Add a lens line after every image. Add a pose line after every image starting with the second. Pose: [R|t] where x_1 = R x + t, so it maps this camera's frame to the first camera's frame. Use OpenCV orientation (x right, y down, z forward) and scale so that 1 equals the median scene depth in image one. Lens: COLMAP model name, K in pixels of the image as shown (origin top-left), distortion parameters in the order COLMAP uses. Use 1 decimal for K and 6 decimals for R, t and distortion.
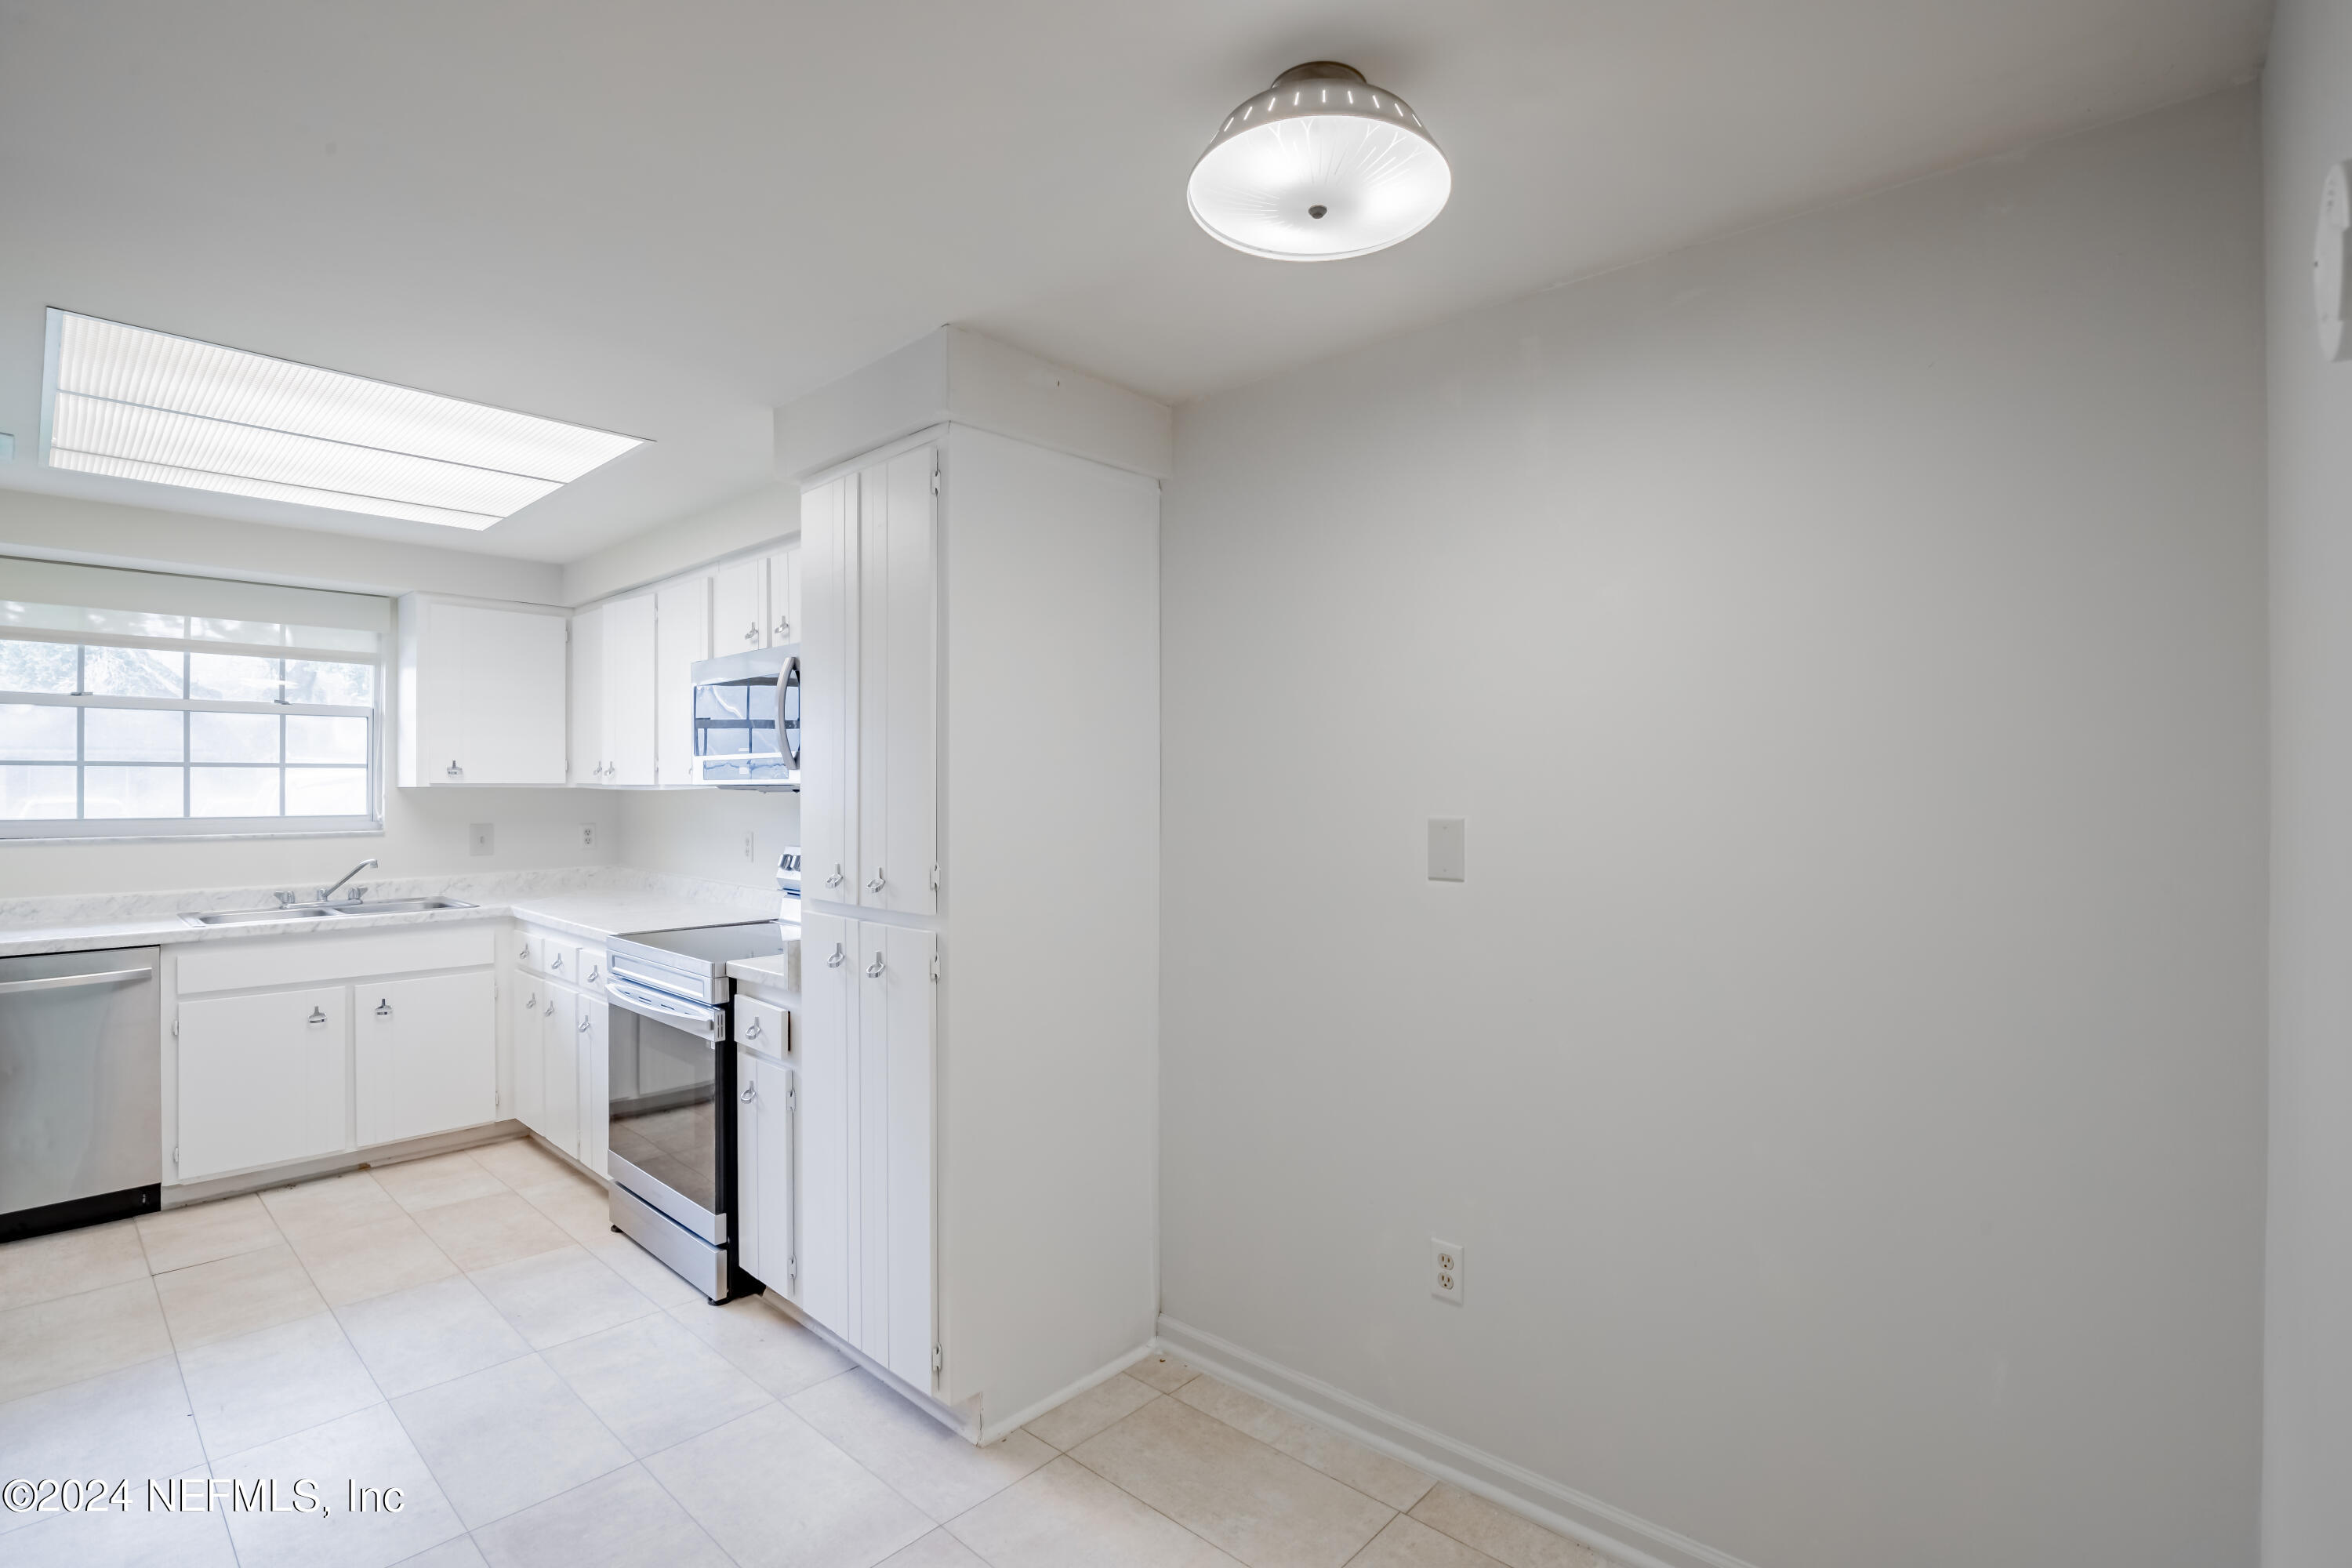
lens RADIAL K [[1084.0, 0, 1179.7], [0, 1084.0, 785.2], [0, 0, 1]] dist [-0.037955, 0.007853]
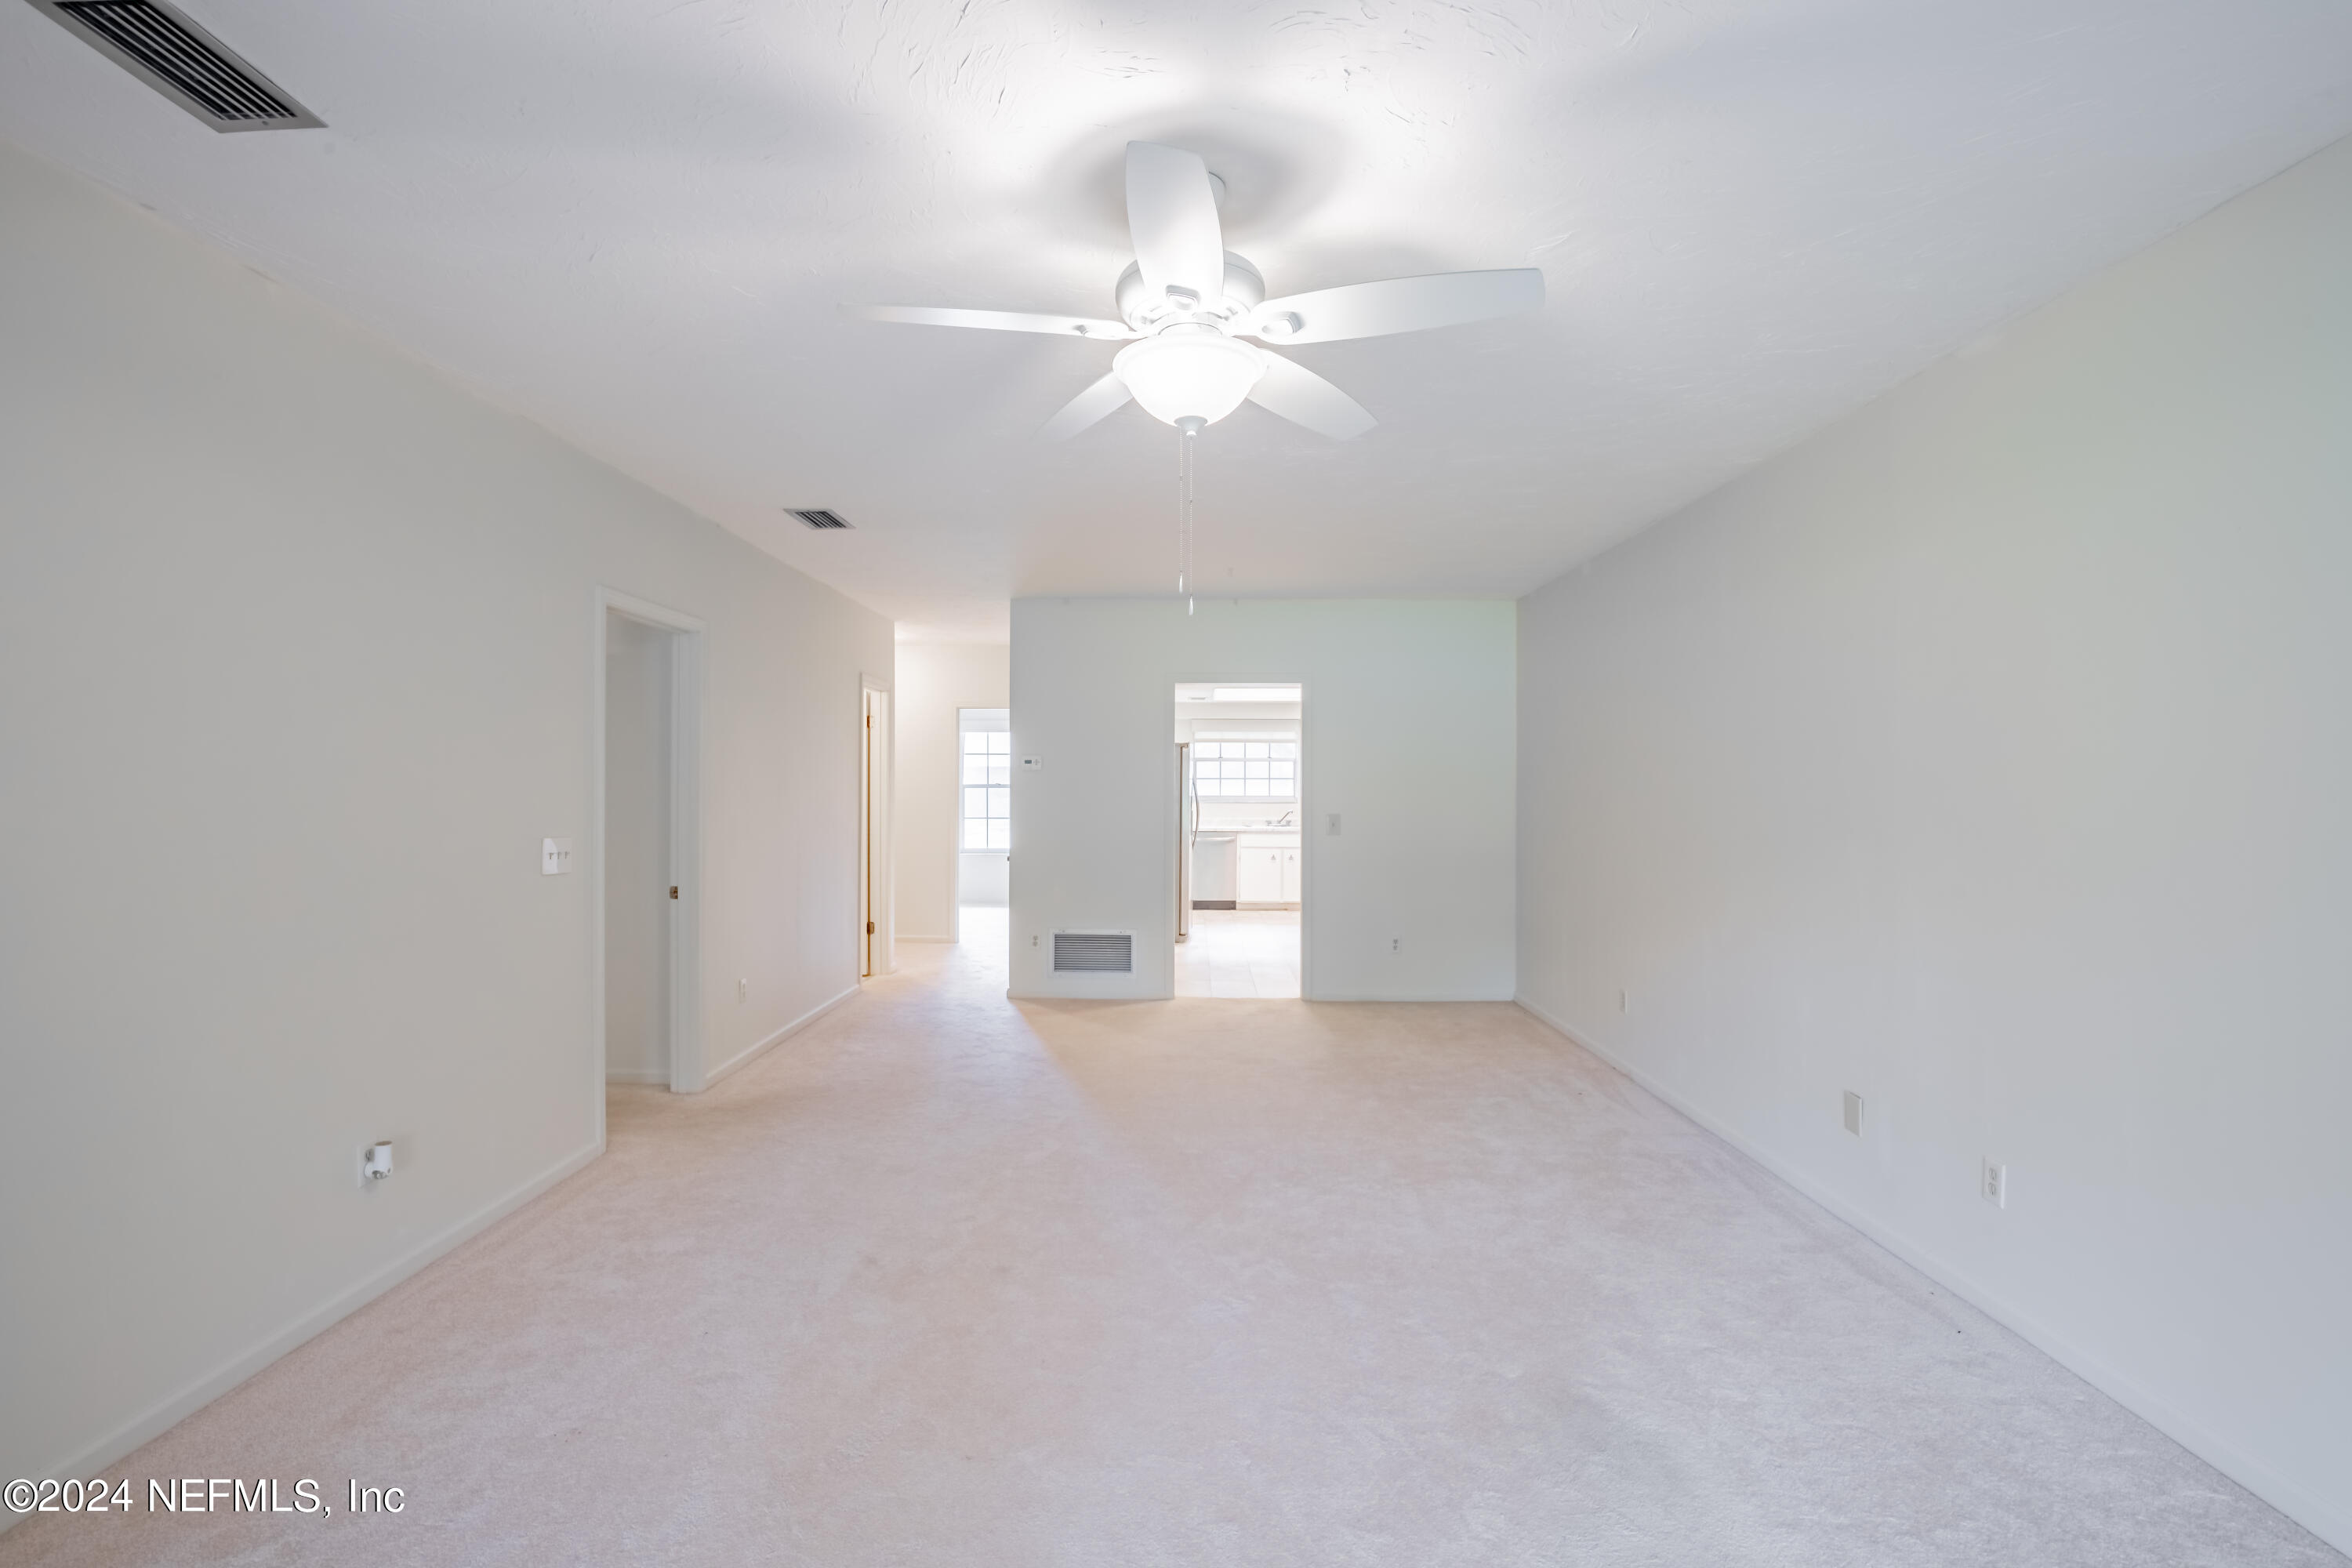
lens RADIAL K [[1084.0, 0, 1179.6], [0, 1084.0, 787.4], [0, 0, 1]] dist [-0.037955, 0.007853]
pose [[0.662298, 0.003567, -0.749232, 1.407494], [-0.002013, 0.999994, 0.002982, -0.003577], [0.749238, -0.000467, 0.662301, -1.340481]]
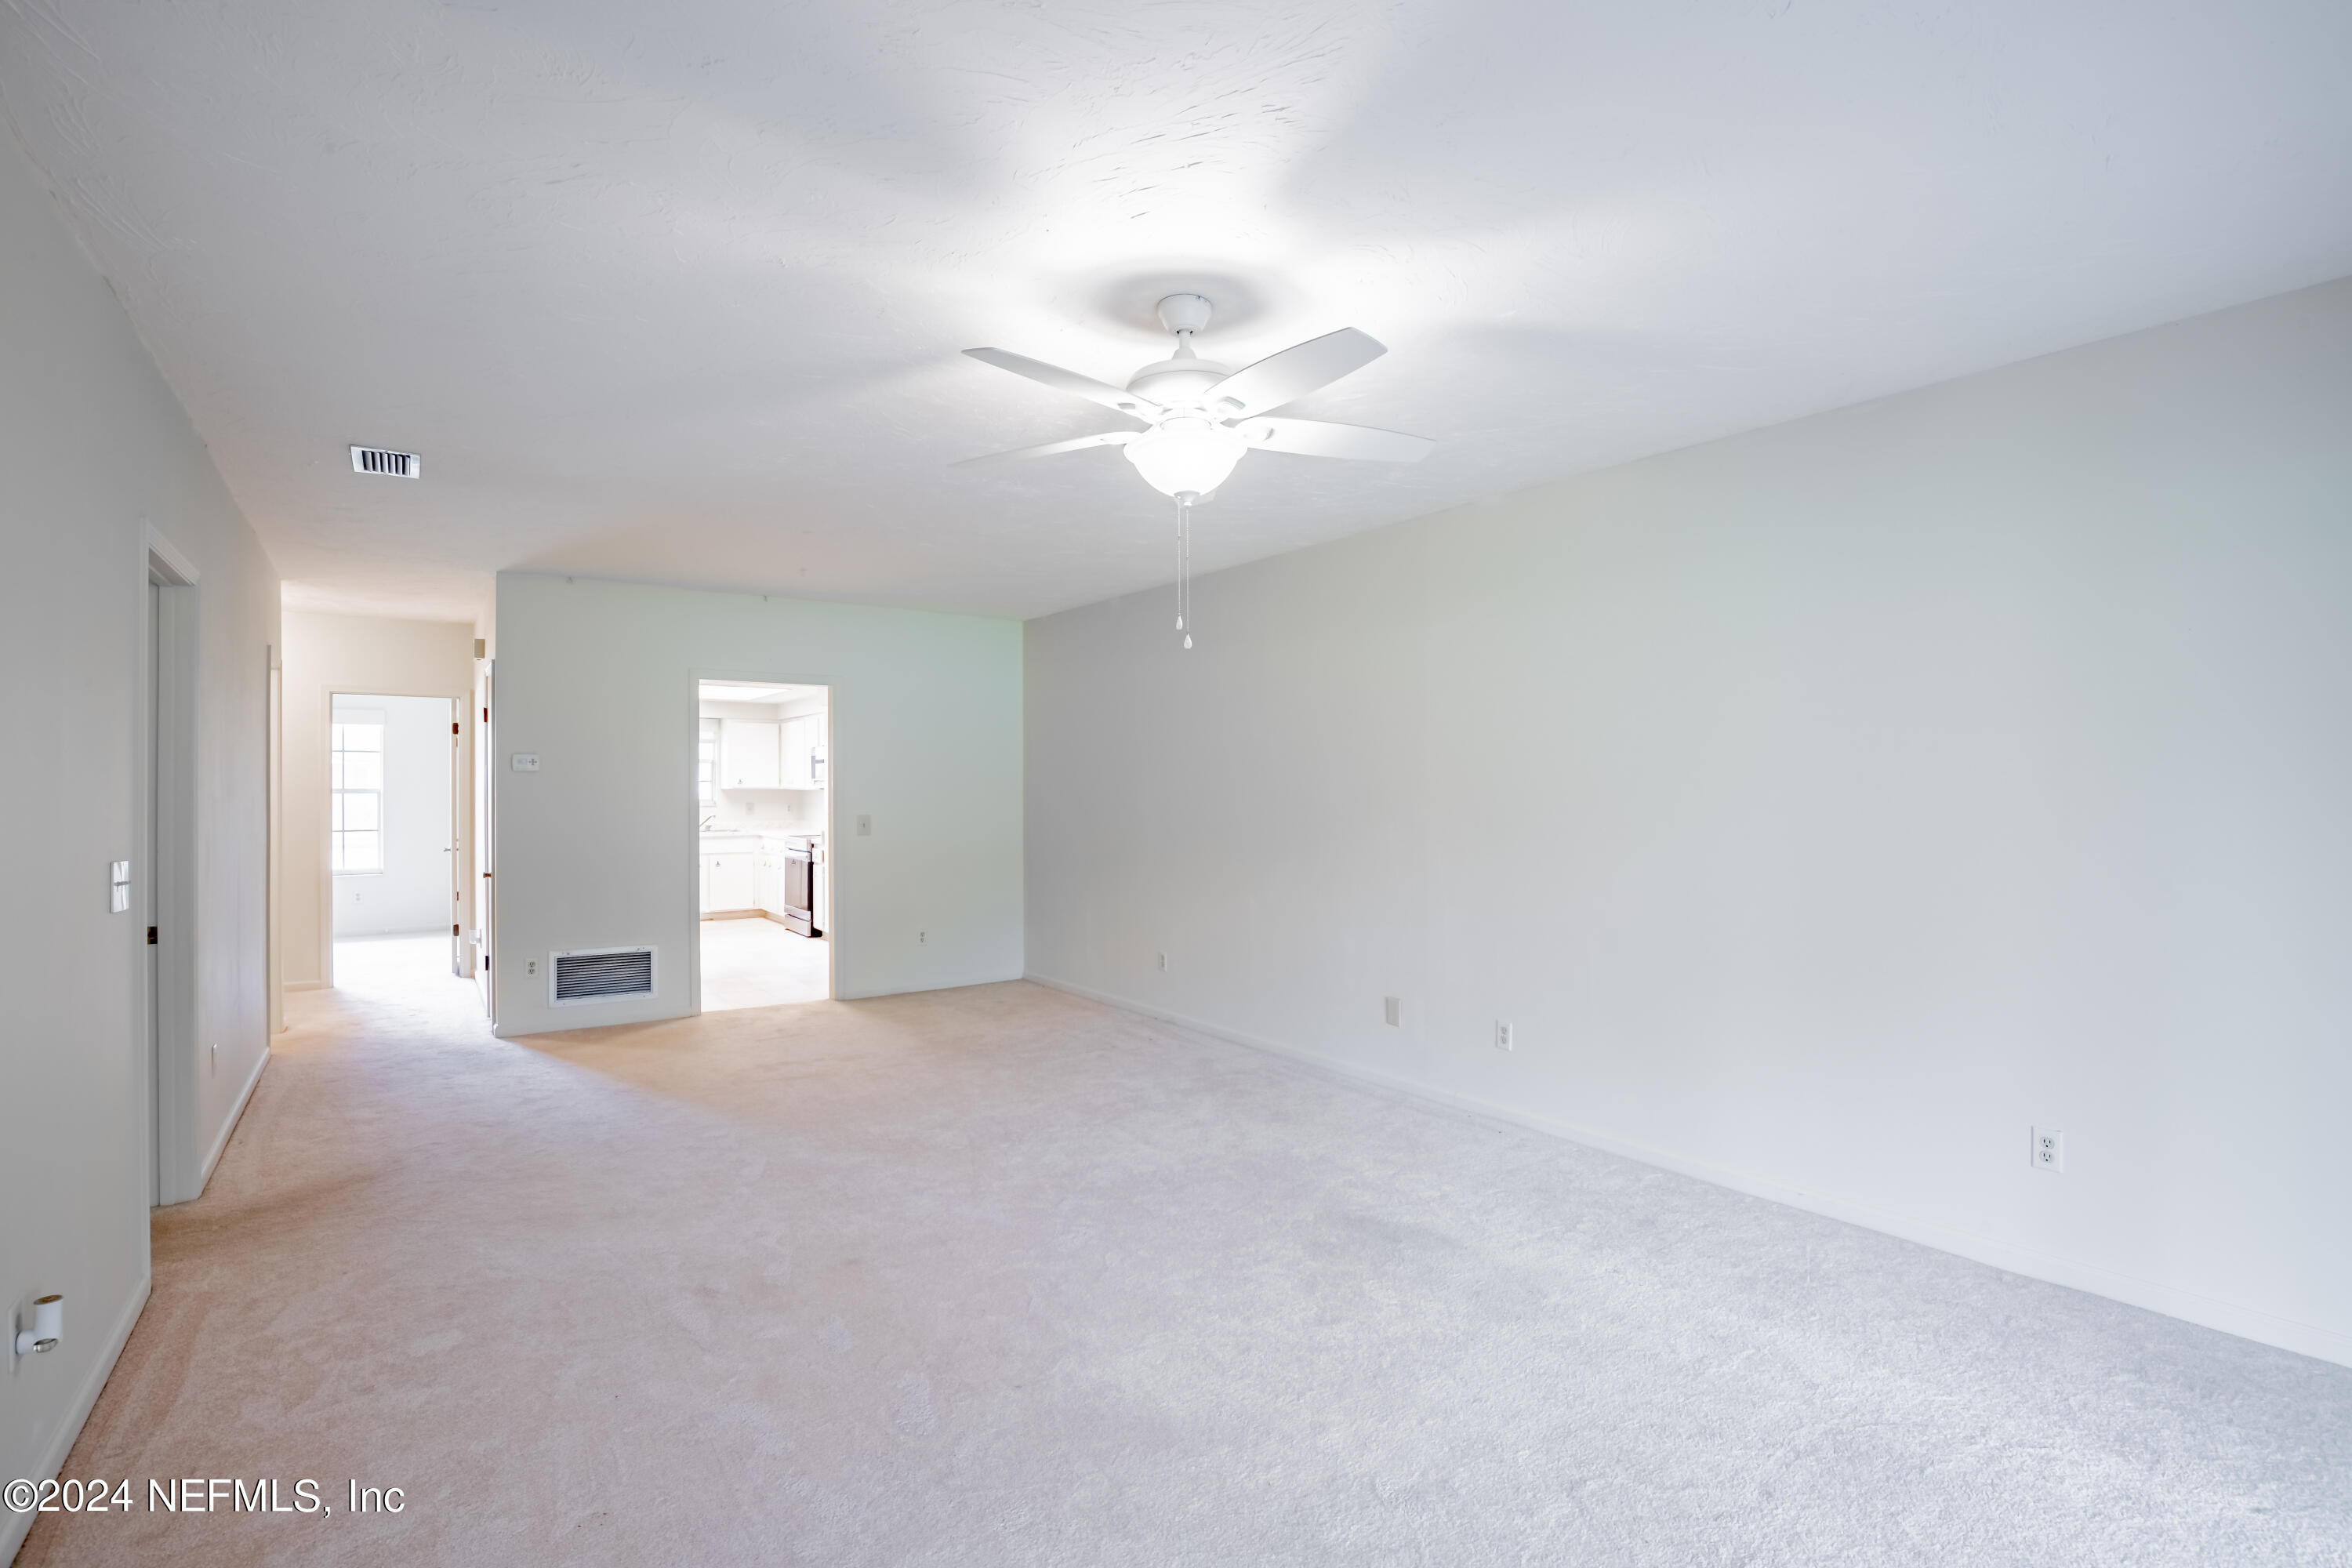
lens RADIAL K [[1084.0, 0, 1182.6], [0, 1084.0, 789.4], [0, 0, 1]] dist [-0.037955, 0.007853]
pose [[0.977955, -0.002637, -0.208798, 1.135452], [0.003401, 0.999989, 0.003297, -0.002105], [0.208787, -0.003934, 0.977953, -1.653241]]
